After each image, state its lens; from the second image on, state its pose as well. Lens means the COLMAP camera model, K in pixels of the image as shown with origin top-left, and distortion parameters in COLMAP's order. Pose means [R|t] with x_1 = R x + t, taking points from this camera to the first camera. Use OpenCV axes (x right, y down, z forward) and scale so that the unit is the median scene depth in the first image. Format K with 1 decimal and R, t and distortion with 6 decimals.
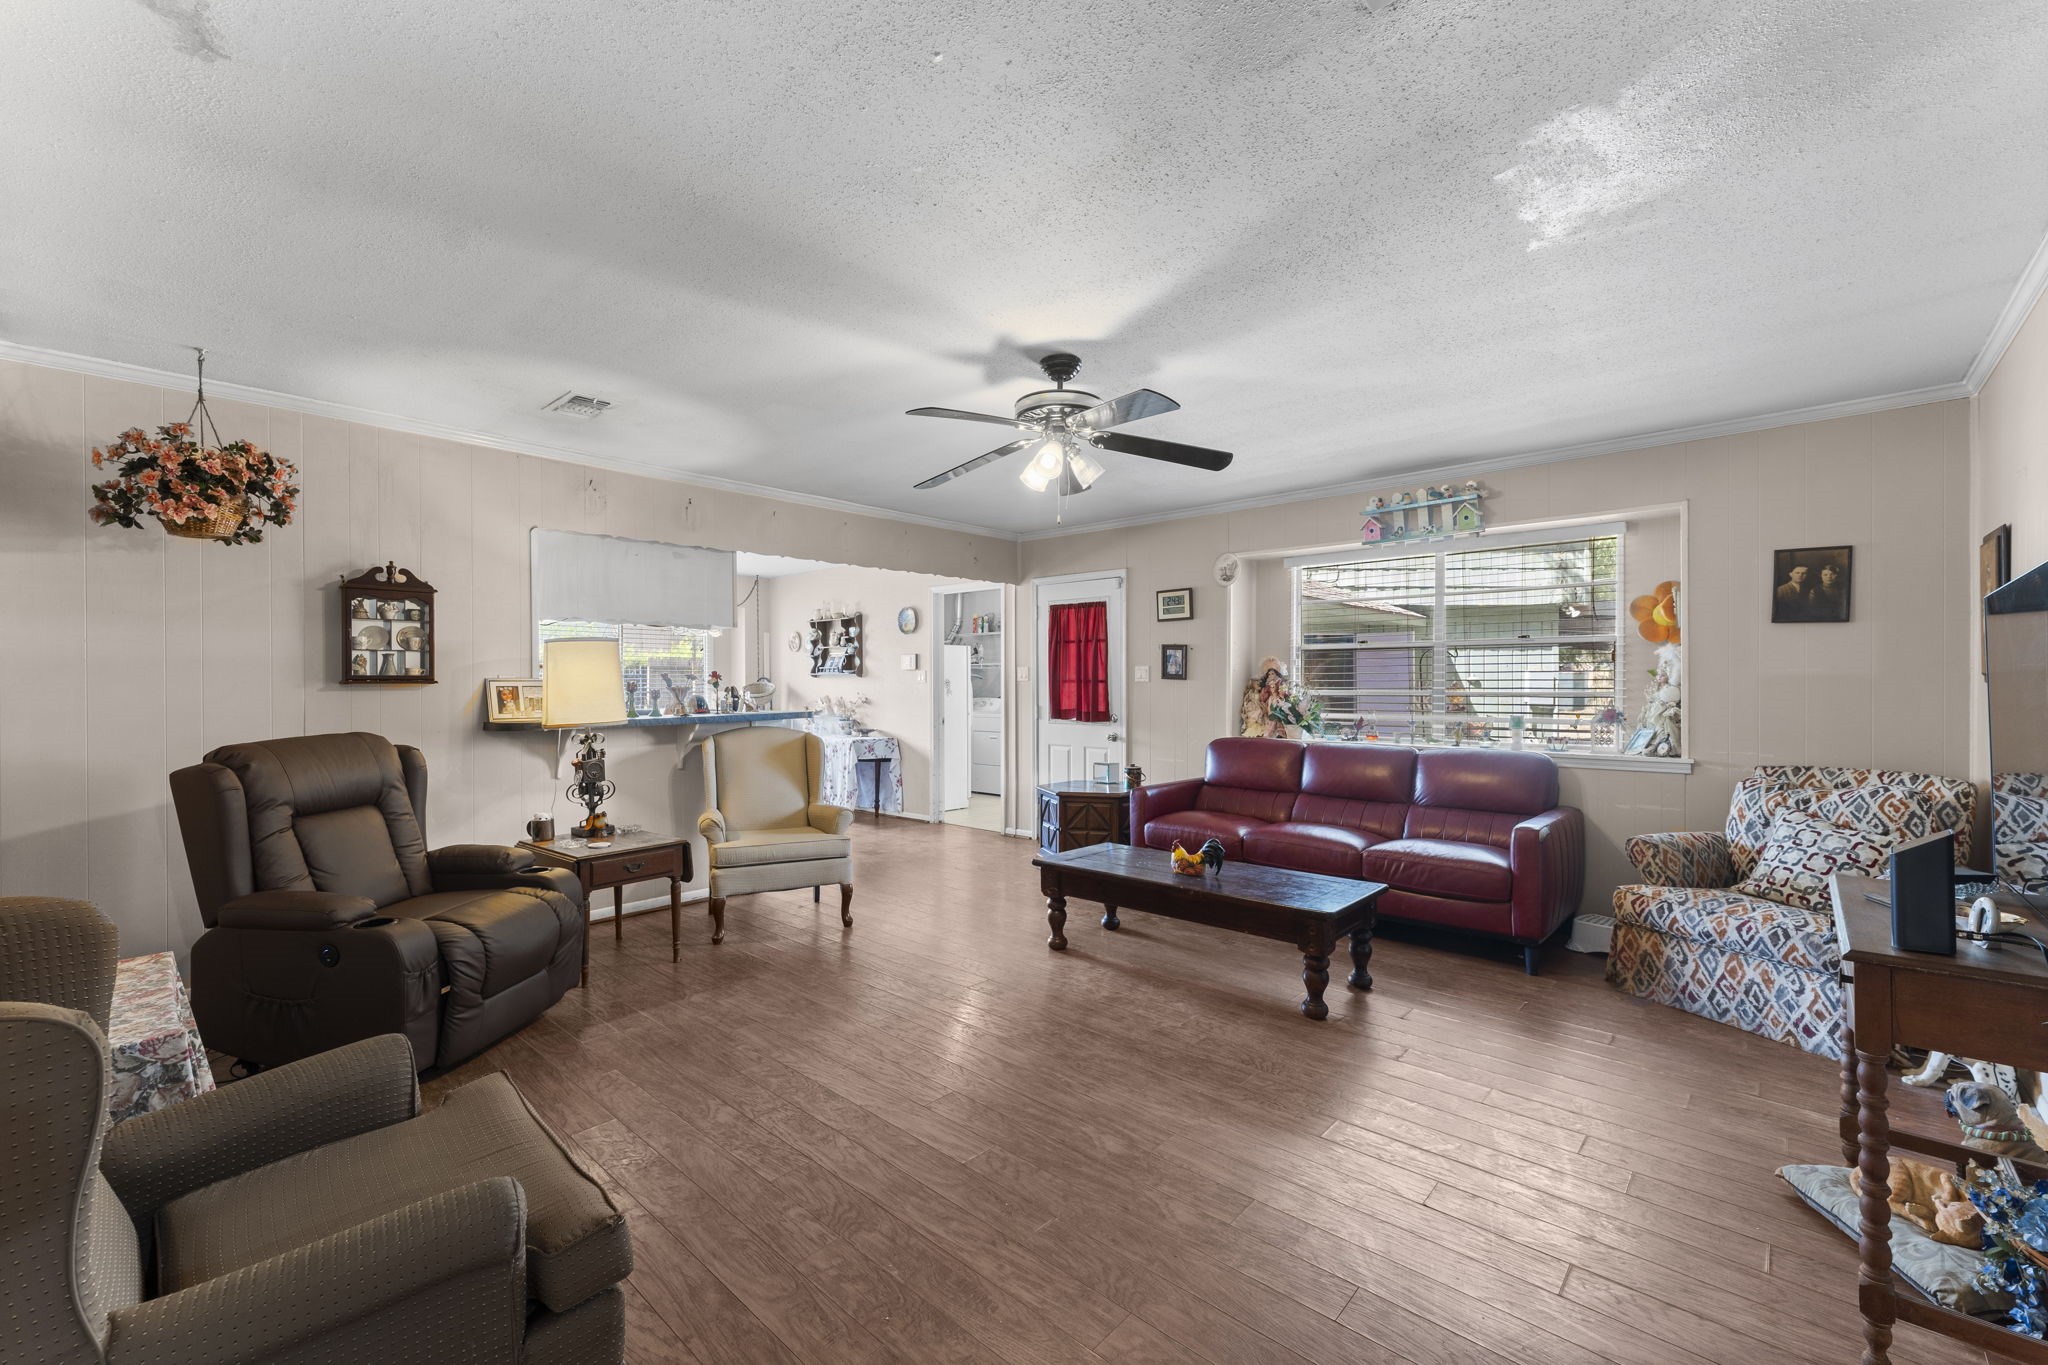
lens RADIAL K [[829.6, 0, 1017.1], [0, 829.6, 684.3], [0, 0, 1]] dist [0.003627, -0.000576]
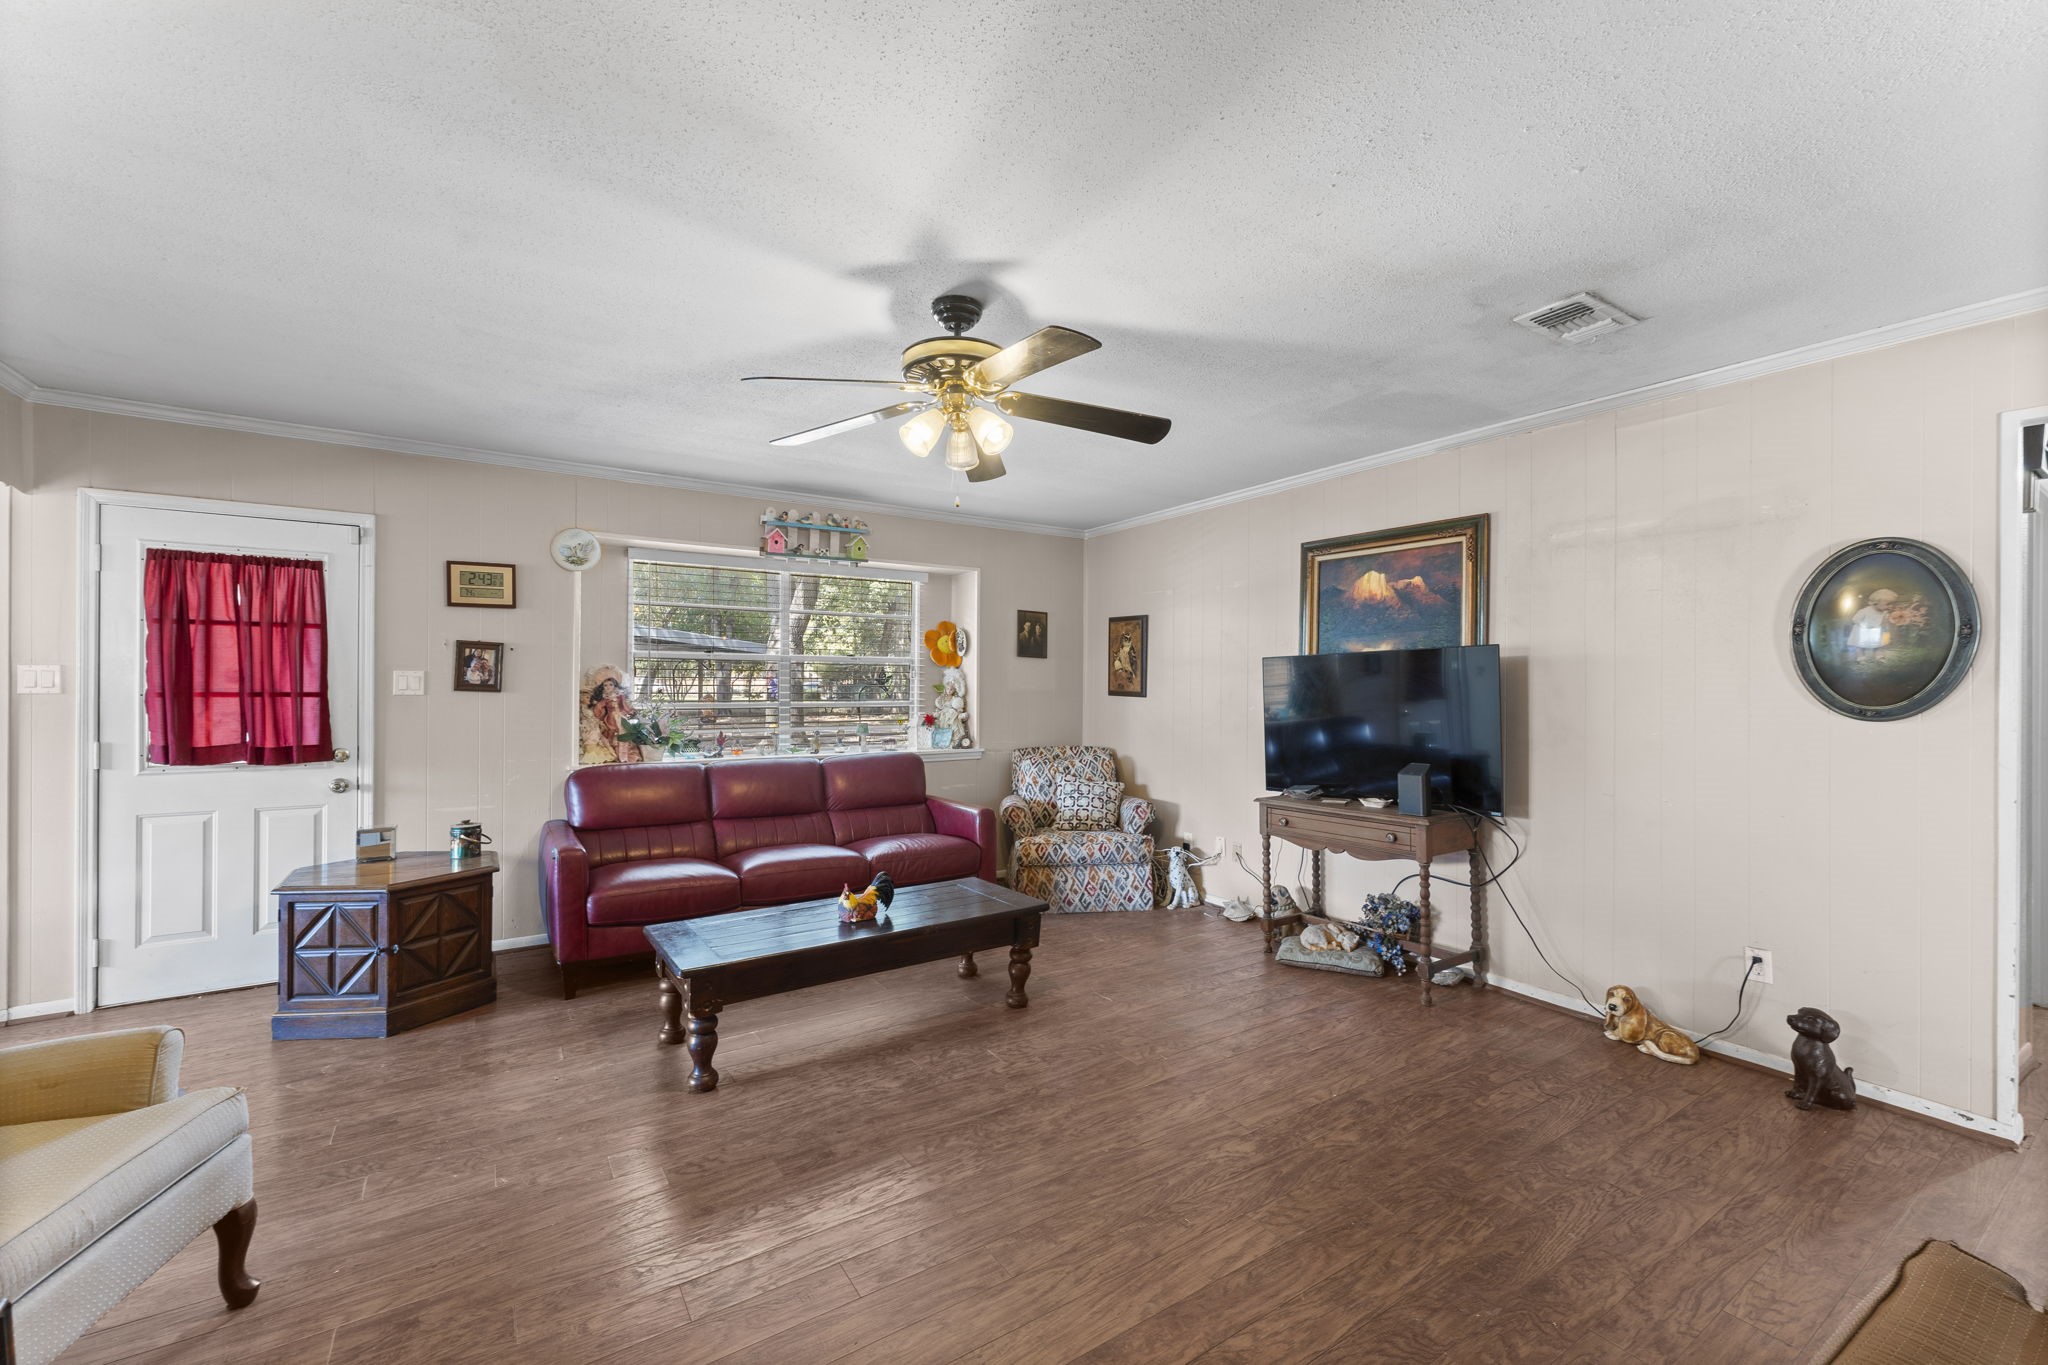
lens RADIAL K [[829.6, 0, 1016.3], [0, 829.6, 683.4], [0, 0, 1]] dist [0.003627, -0.000576]
pose [[0.248377, 0.006331, 0.968643, -0.555233], [-0.000695, 0.999980, -0.006358, -0.012915], [-0.968663, 0.000906, 0.248376, 0.578967]]
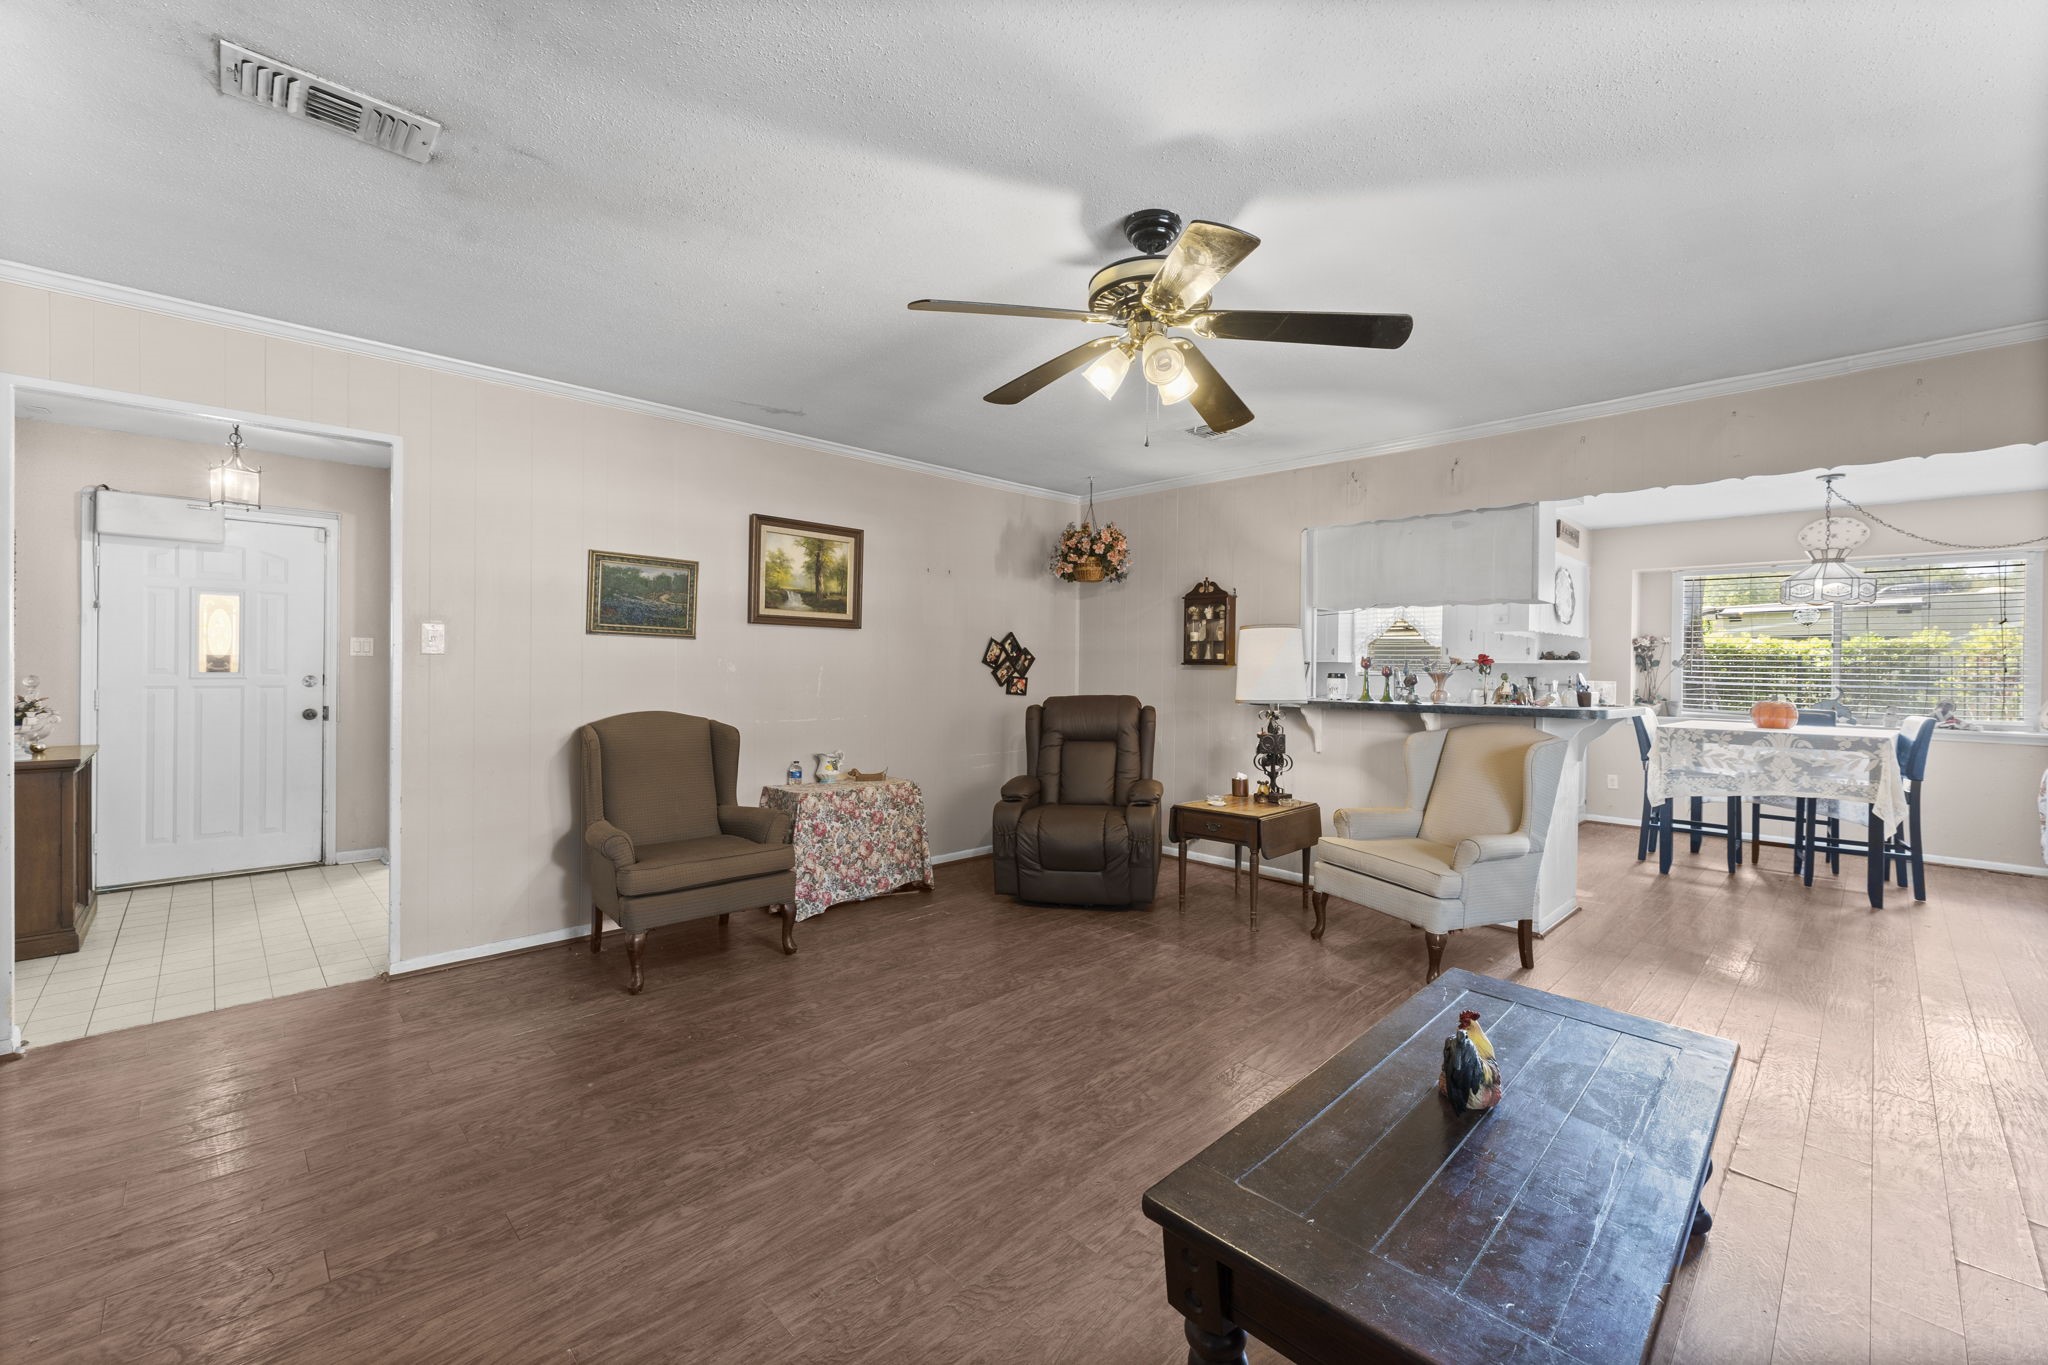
lens RADIAL K [[829.6, 0, 1033.4], [0, 829.6, 669.2], [0, 0, 1]] dist [0.003627, -0.000576]
pose [[-0.041391, 0.005425, -0.999128, 0.614362], [-0.016099, 0.999852, 0.006096, 0.001764], [0.999013, 0.016337, -0.041297, 0.725695]]
